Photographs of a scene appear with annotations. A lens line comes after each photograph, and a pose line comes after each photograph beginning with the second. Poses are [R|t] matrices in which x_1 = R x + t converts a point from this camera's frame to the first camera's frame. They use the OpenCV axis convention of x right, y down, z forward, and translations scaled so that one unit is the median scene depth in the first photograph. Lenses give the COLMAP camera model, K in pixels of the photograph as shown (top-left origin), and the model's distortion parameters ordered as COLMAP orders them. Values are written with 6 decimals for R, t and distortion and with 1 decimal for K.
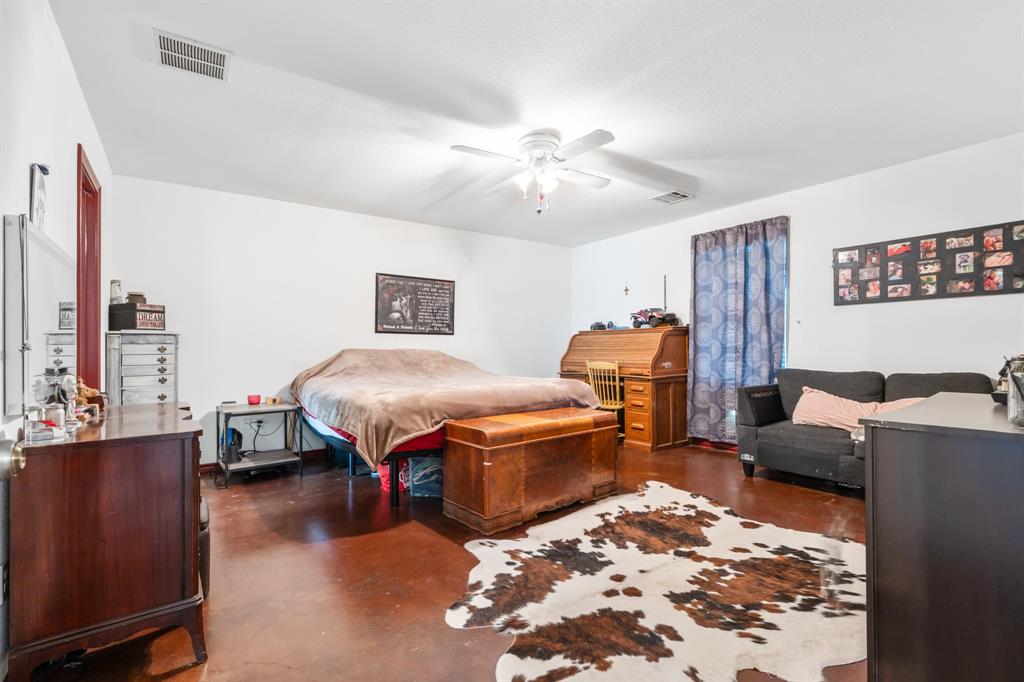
lens RADIAL K [[463.7, 0, 510.2], [0, 463.7, 345.7], [0, 0, 1]] dist [-0.004638, 0.001567]
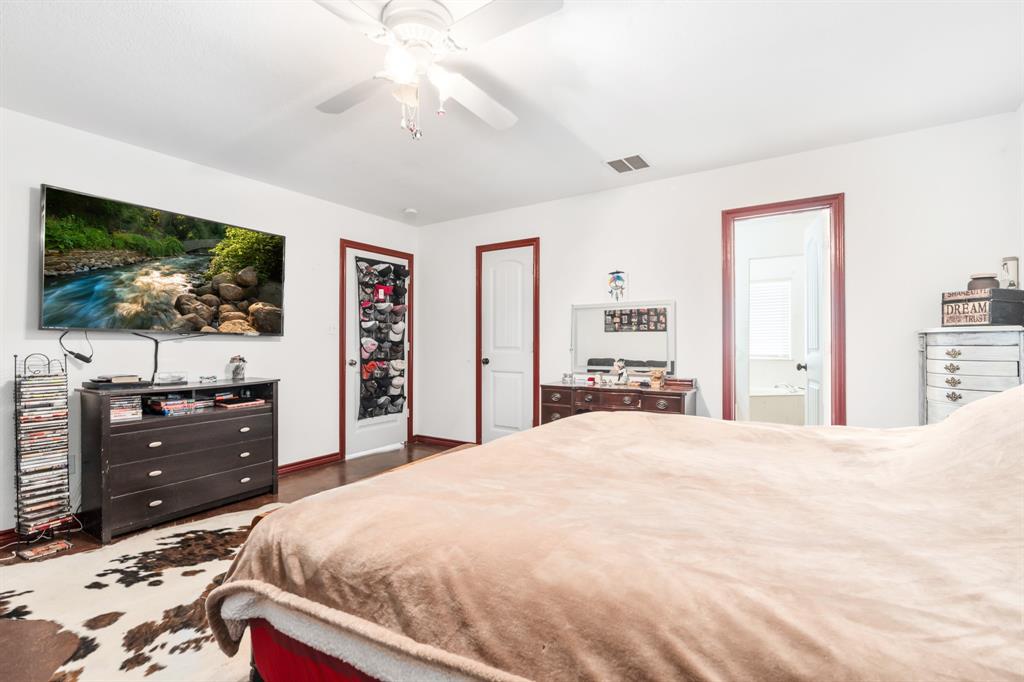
lens RADIAL K [[463.7, 0, 511.2], [0, 463.7, 343.0], [0, 0, 1]] dist [-0.004638, 0.001567]
pose [[-0.934122, 0.009805, -0.356820, 0.203445], [0.013929, 0.999863, -0.008991, -0.015957], [0.356683, -0.013369, -0.934130, 2.001983]]
